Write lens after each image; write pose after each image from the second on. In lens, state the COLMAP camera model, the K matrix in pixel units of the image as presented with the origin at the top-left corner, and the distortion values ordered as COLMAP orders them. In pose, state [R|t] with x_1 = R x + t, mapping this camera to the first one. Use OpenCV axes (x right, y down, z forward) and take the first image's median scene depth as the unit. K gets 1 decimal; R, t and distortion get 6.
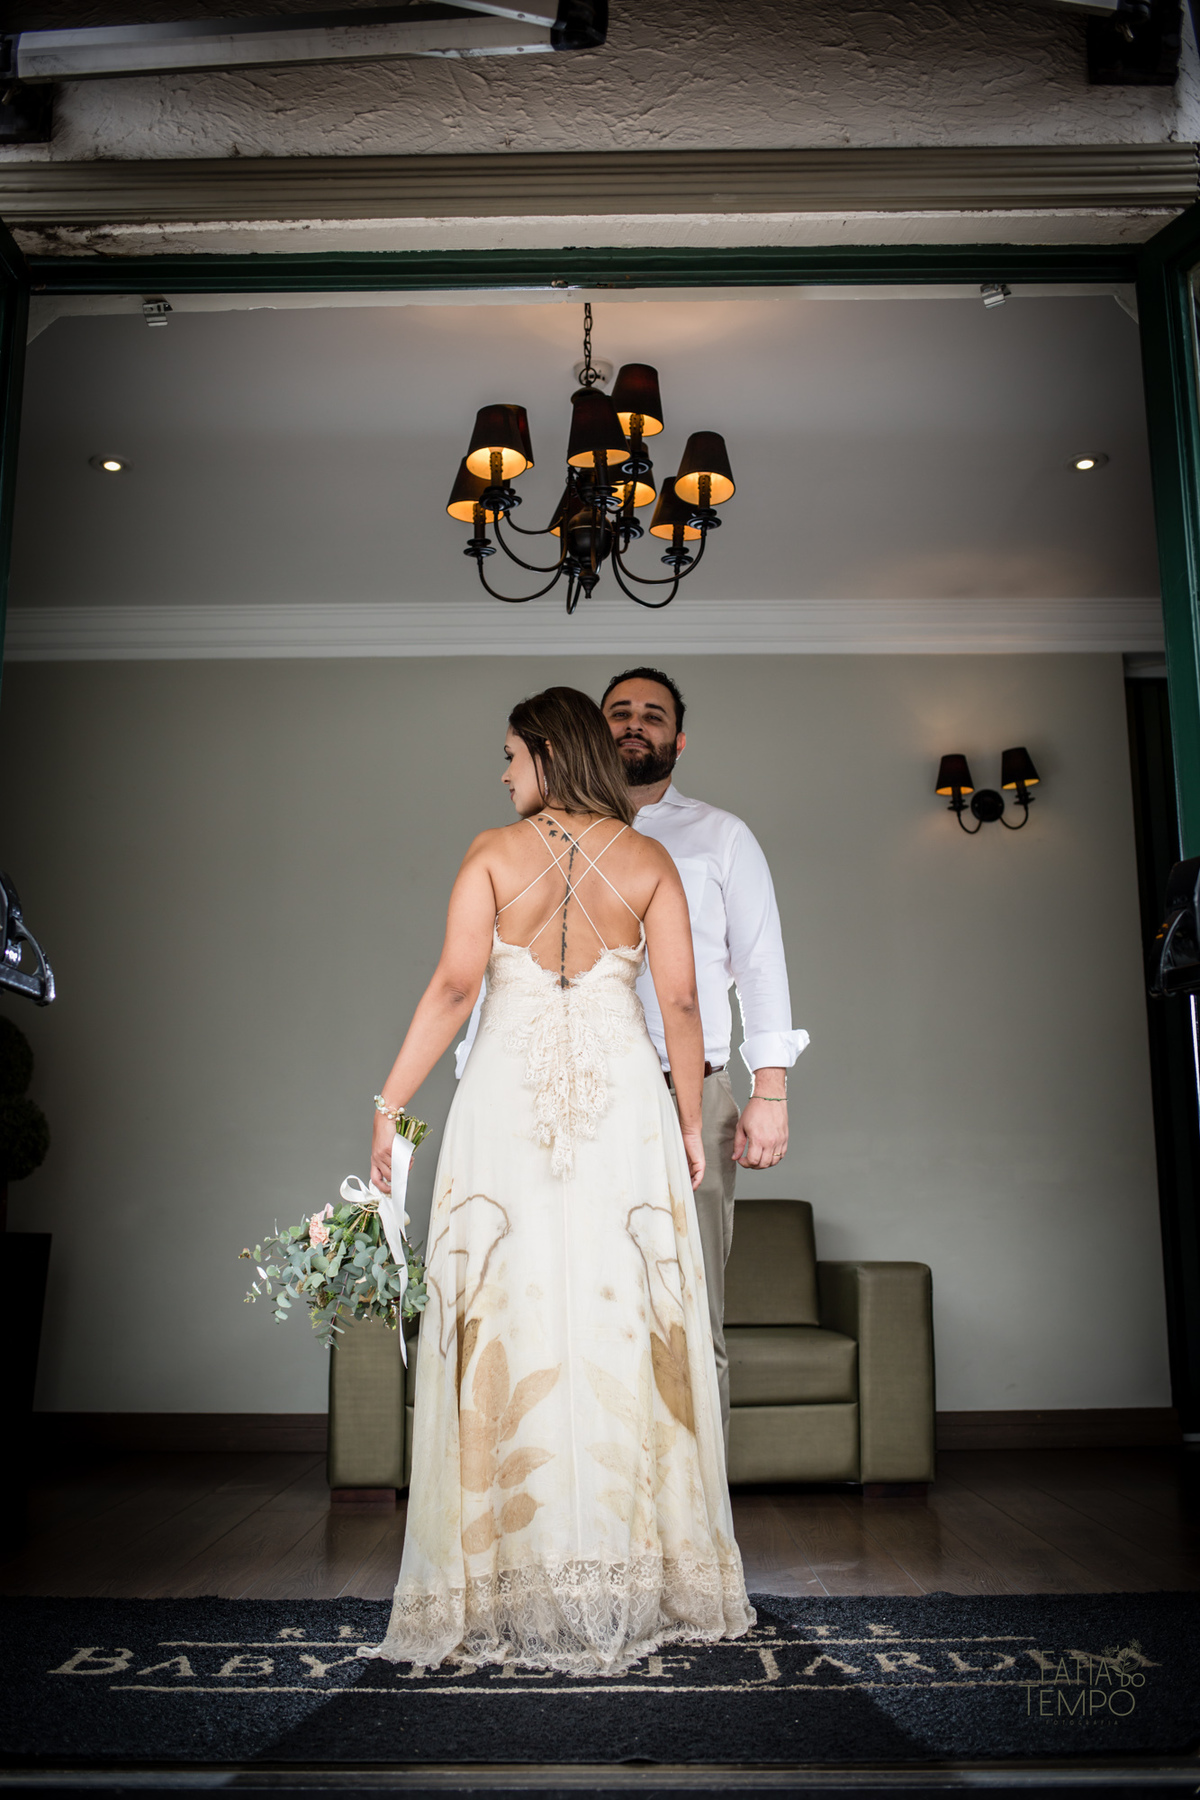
lens RADIAL K [[1763.0, 0, 602.8], [0, 1763.0, 948.5], [0, 0, 1]] dist [-0.119577, 0.198753]
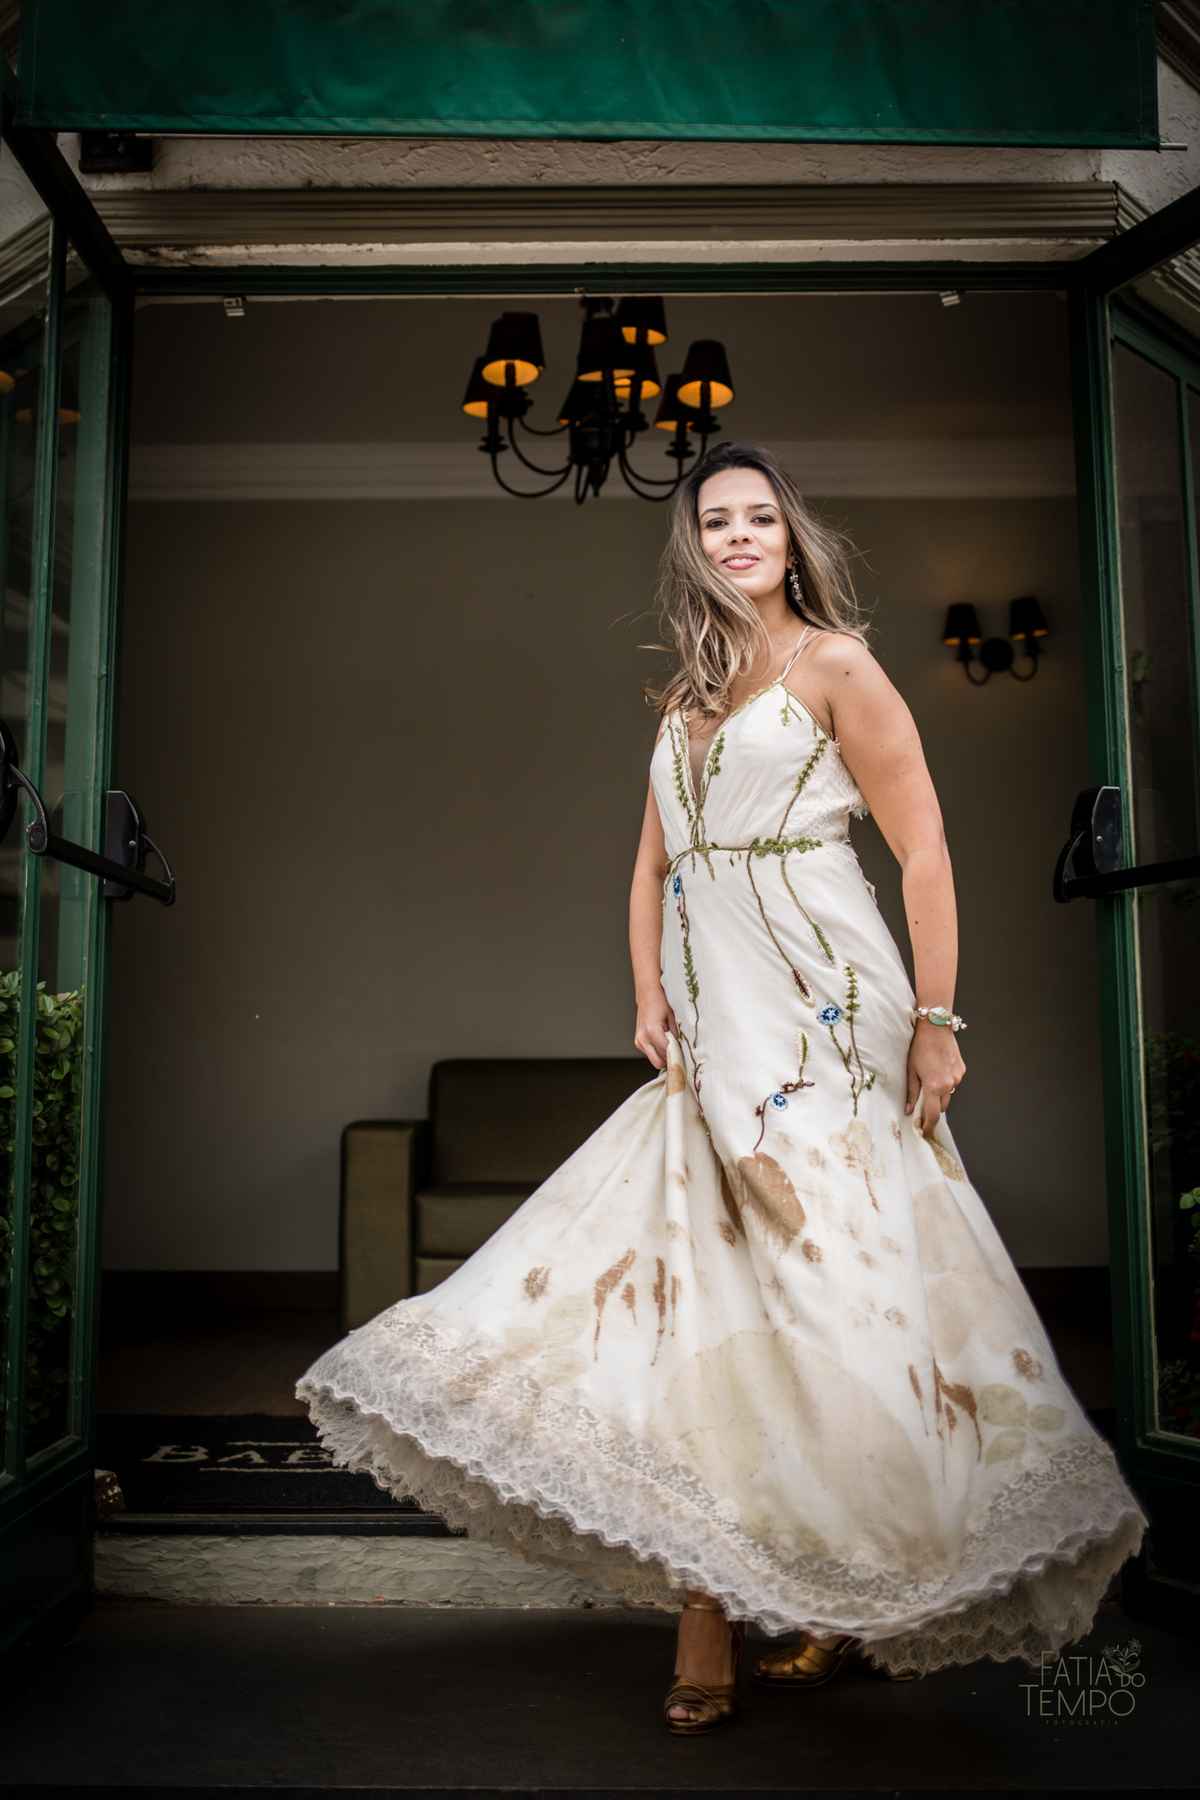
lens RADIAL K [[1812.7, 0, 600.0], [0, 1812.7, 900.0], [0, 0, 1]] dist [-0.002453, 0.000360]
pose [[0.999999, -0.000099, -0.001039, -0.008629], [0.000157, 0.998379, 0.056917, -0.030123], [0.001032, -0.056917, 0.998378, -0.200628]]
